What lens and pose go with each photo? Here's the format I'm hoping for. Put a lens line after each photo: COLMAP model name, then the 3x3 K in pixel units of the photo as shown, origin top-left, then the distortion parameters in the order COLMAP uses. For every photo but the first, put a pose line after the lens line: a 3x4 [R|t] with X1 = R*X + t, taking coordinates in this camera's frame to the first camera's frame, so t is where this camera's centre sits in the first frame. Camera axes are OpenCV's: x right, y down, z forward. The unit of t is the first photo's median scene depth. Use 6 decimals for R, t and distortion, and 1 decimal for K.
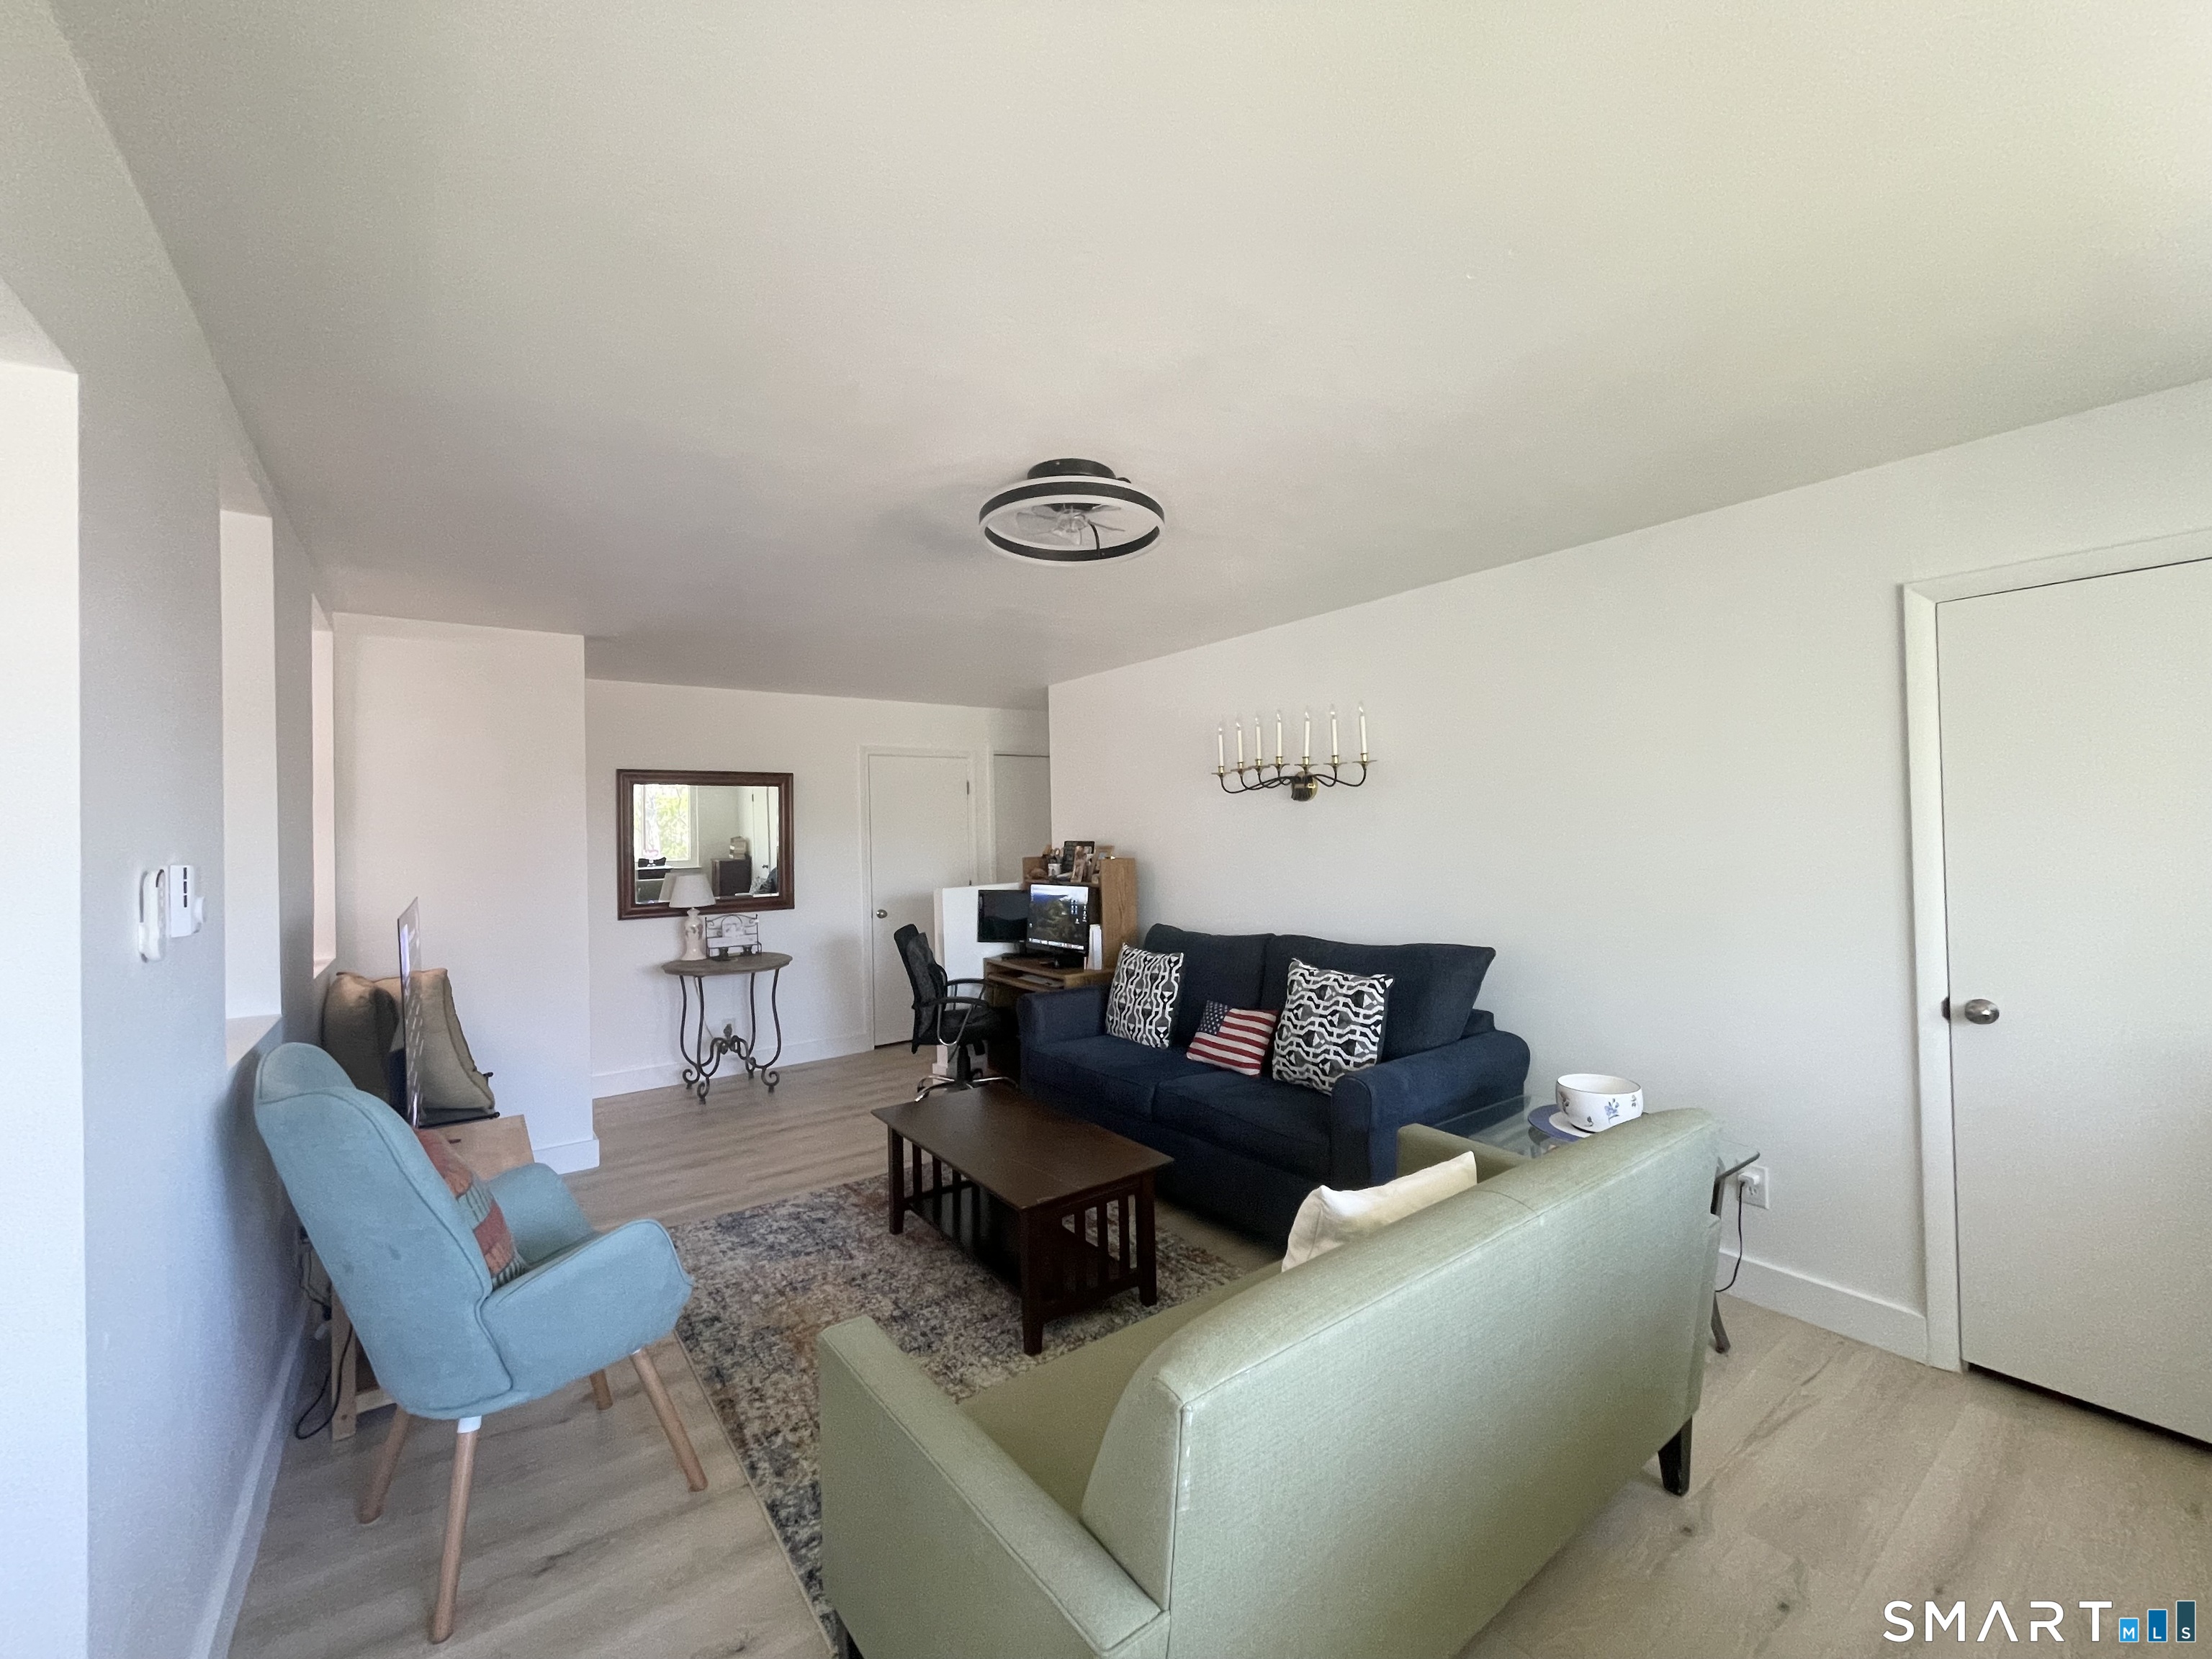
lens RADIAL K [[893.3, 0, 1109.3], [0, 893.3, 826.7], [0, 0, 1]] dist [-0.003870, 0.002440]
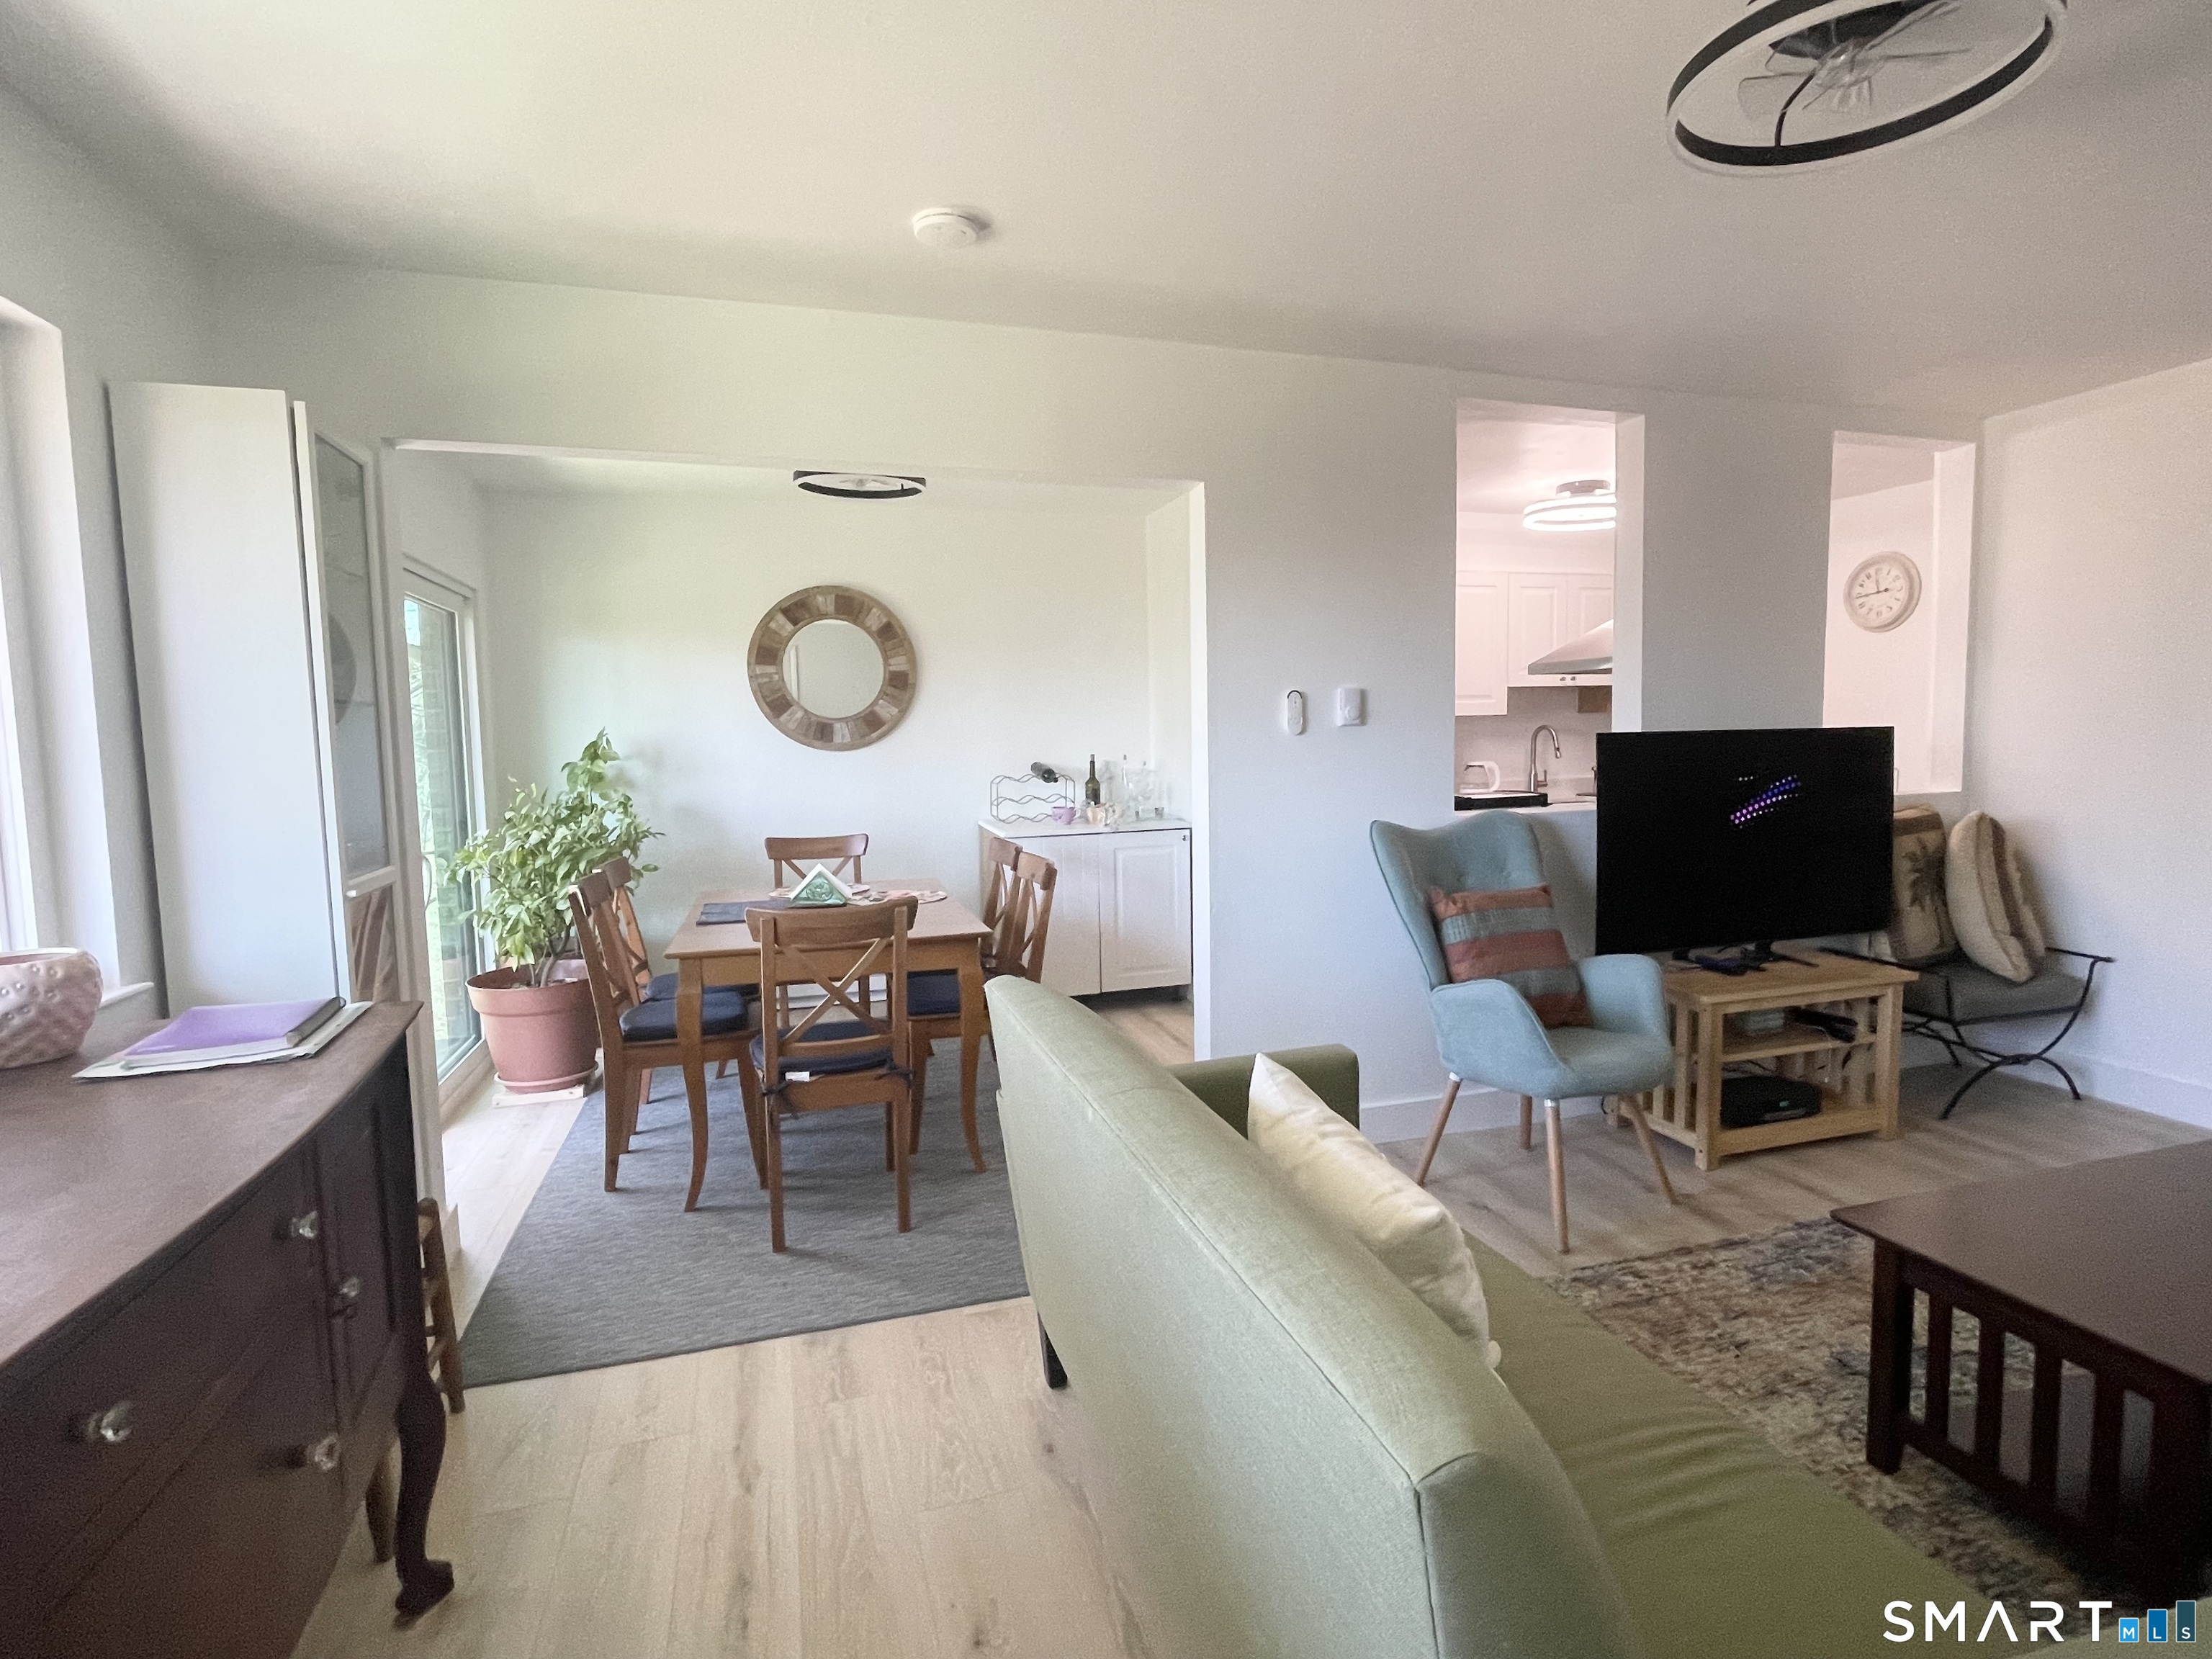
lens RADIAL K [[1096.1, 0, 1103.3], [0, 1096.1, 819.3], [0, 0, 1]] dist [-0.002958, -0.000706]
pose [[-0.337175, 0.102493, -0.935846, 0.585133], [0.035397, 0.994733, 0.096189, 0.031093], [0.940776, -0.000694, -0.339027, 0.558234]]
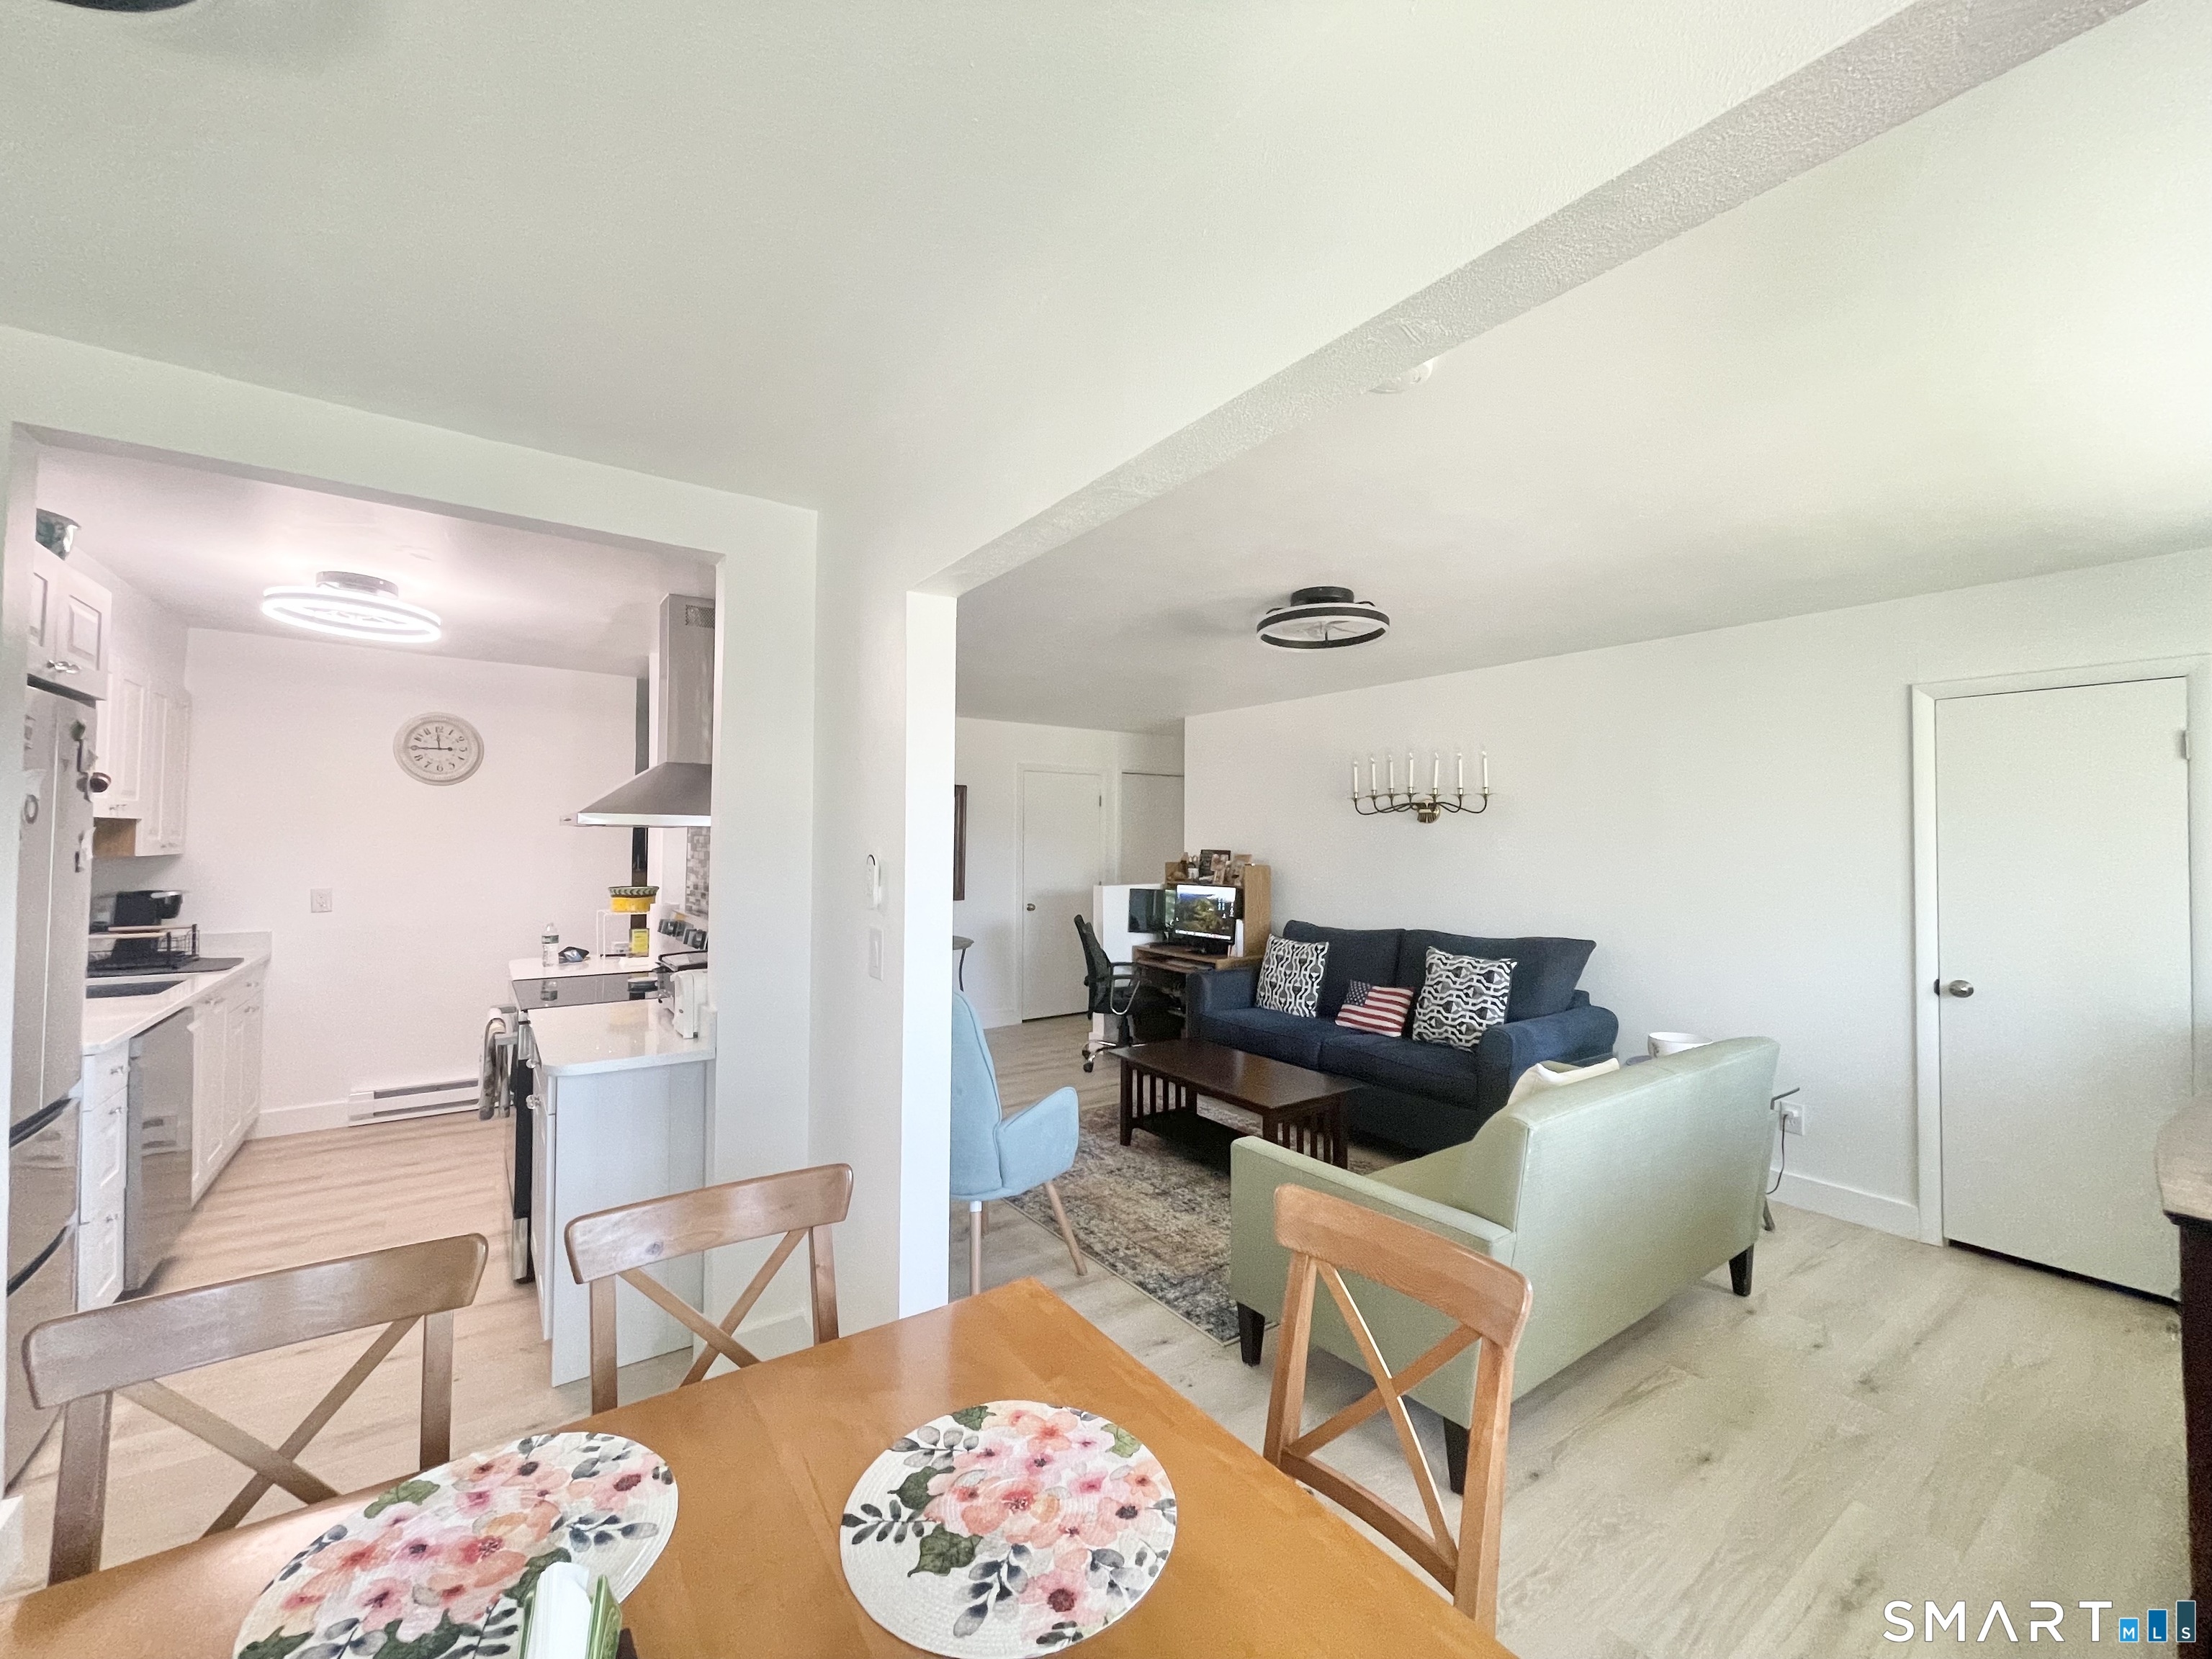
lens RADIAL K [[893.3, 0, 1113.0], [0, 893.3, 826.7], [0, 0, 1]] dist [-0.003870, 0.002440]
pose [[0.999437, 0.029254, -0.016447, -0.245642], [-0.029426, 0.999514, -0.010297, 0.002390], [0.016138, 0.010775, 0.999812, -0.306477]]
